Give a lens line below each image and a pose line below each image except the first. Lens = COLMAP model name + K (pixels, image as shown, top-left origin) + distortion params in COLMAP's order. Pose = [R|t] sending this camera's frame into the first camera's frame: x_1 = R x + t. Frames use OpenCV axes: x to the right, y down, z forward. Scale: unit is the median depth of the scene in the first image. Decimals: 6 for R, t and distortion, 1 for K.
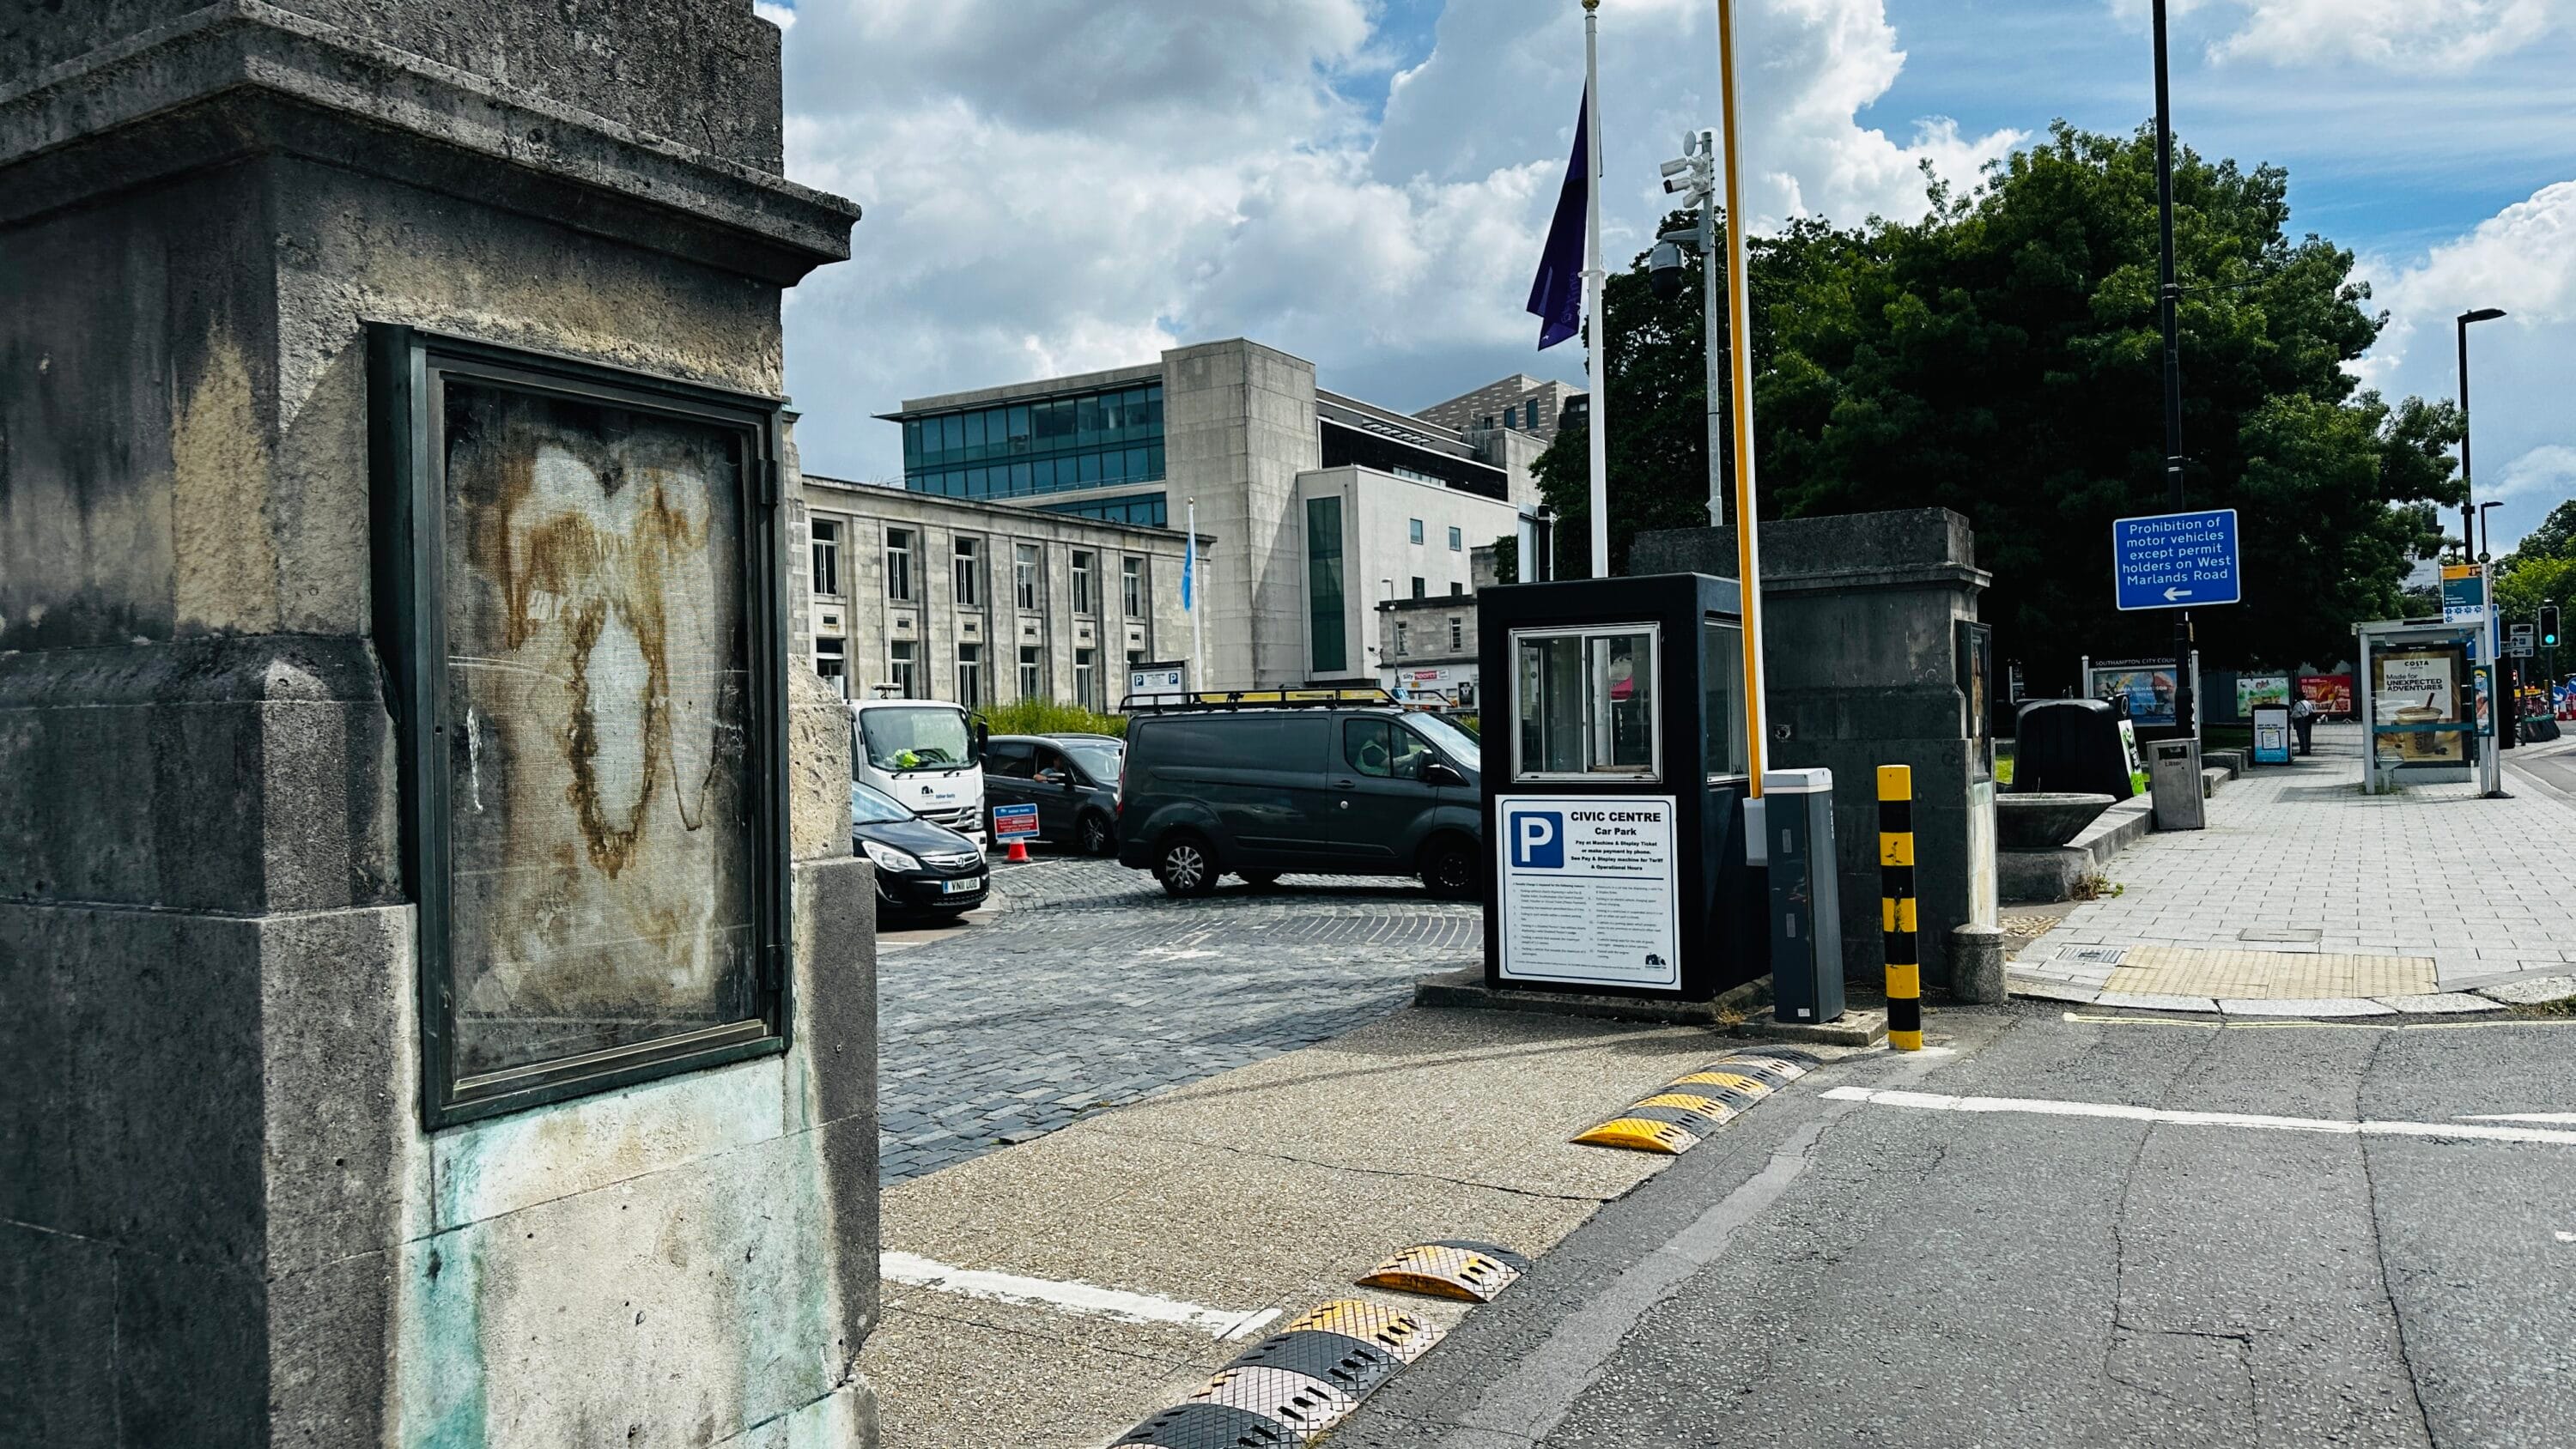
lens RADIAL K [[1823.4, 0, 1340.4], [0, 1823.4, 714.6], [0, 0, 1]] dist [0.101070, -0.125624]
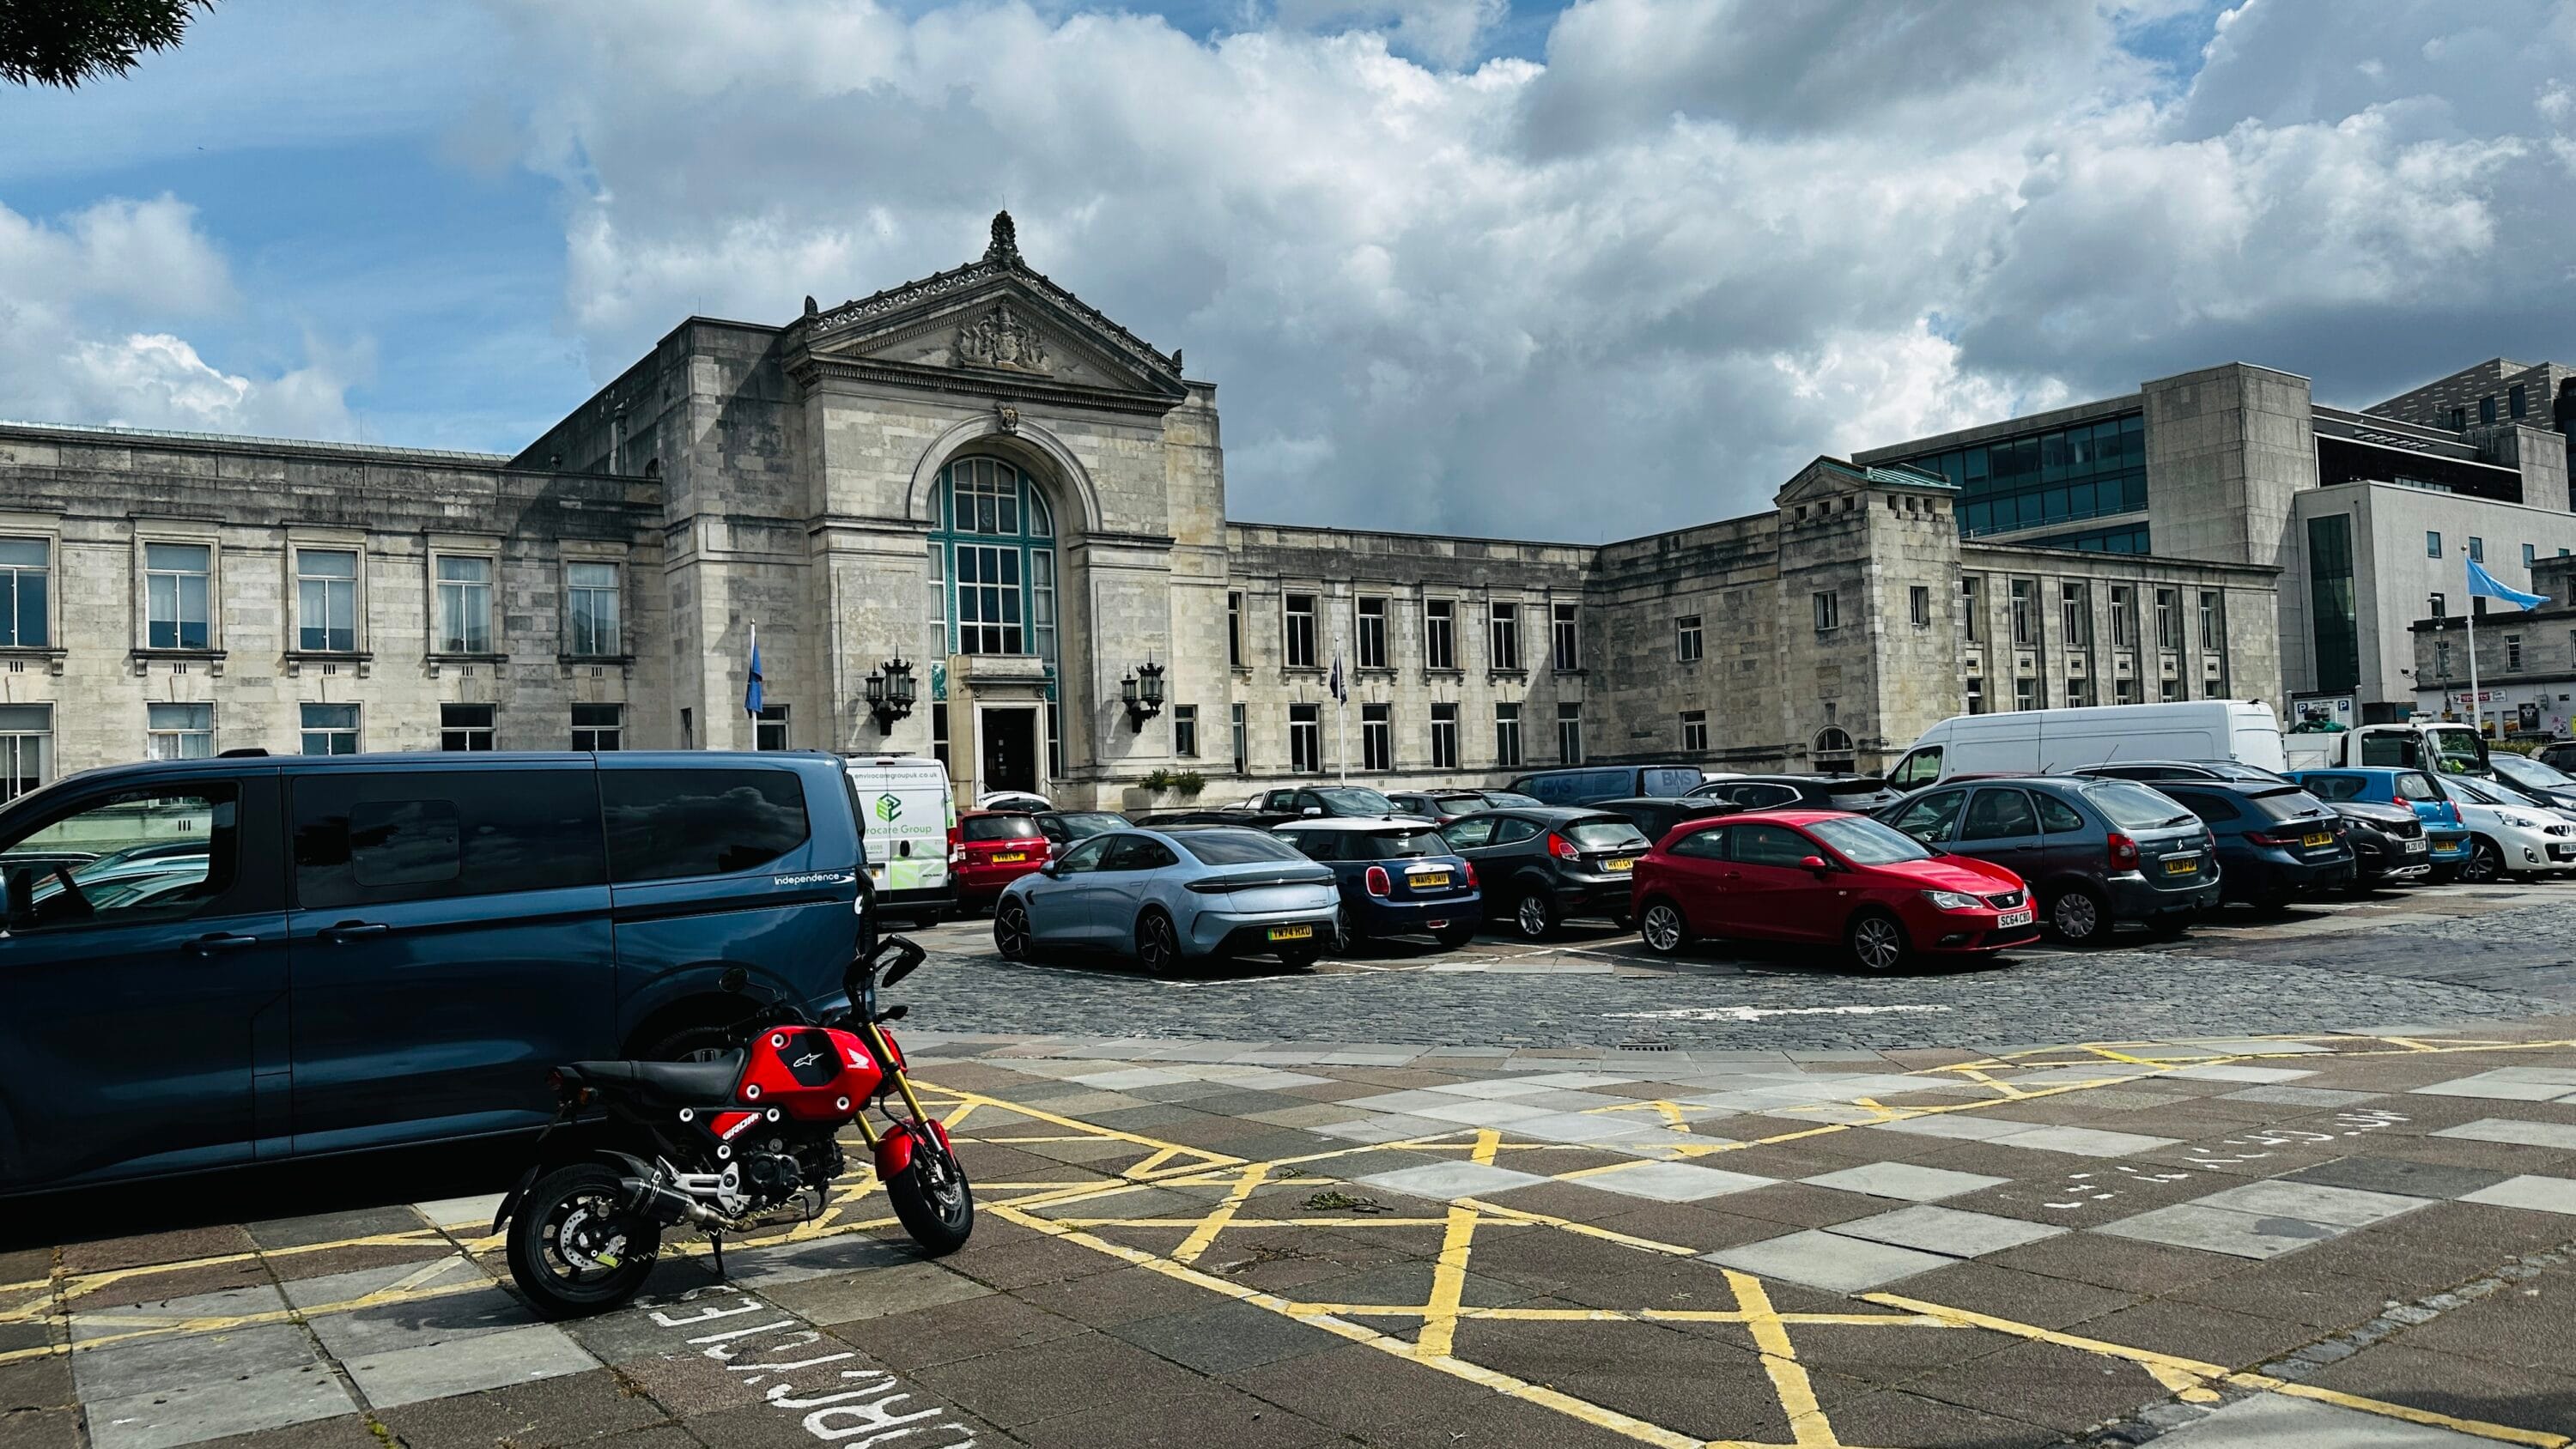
lens RADIAL K [[1822.7, 0, 1313.7], [0, 1822.7, 737.7], [0, 0, 1]] dist [0.103315, -0.129271]
pose [[0.909668, -0.014824, -0.415072, -0.093912], [0.012866, 0.999889, -0.007513, -0.000494], [0.415138, 0.001494, 0.909757, -0.126448]]
